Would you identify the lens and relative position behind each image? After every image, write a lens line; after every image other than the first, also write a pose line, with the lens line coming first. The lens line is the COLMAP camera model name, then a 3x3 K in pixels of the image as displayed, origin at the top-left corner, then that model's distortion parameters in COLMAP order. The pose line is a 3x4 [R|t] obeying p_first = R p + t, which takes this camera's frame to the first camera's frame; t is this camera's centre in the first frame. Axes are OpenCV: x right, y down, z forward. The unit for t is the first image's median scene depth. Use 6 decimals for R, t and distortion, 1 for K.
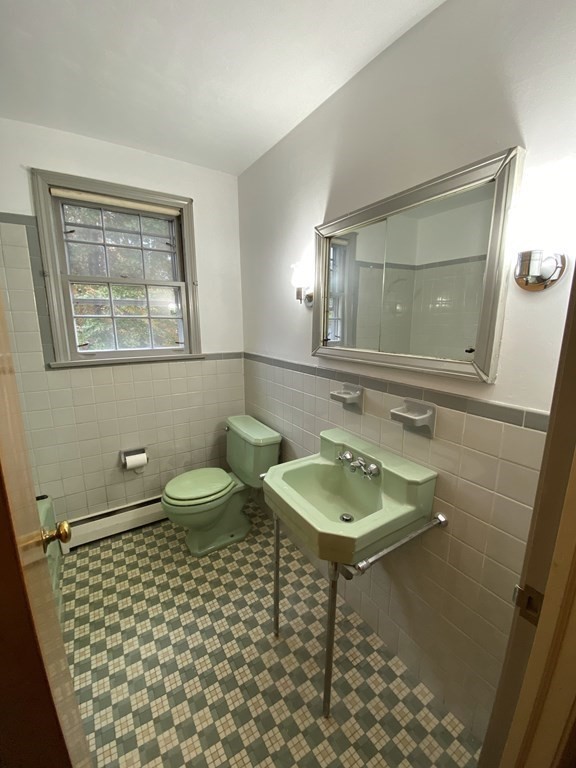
lens RADIAL K [[311.9, 0, 286.4], [0, 311.9, 383.3], [0, 0, 1]] dist [0.001504, -0.007258]
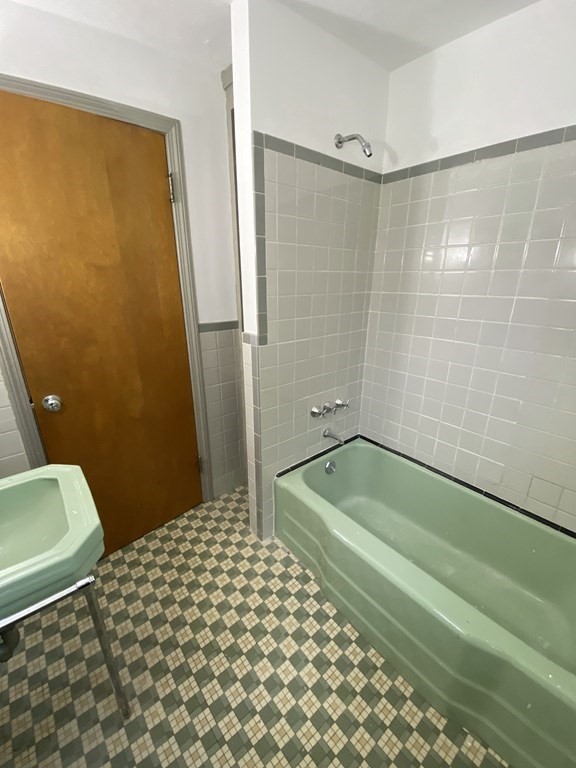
lens RADIAL K [[311.9, 0, 287.2], [0, 311.9, 387.0], [0, 0, 1]] dist [0.001504, -0.007258]
pose [[-0.991643, 0.033033, -0.124708, -0.378794], [-0.033666, 0.866906, 0.497333, -0.275286], [0.124539, 0.497375, -0.858550, 1.403533]]
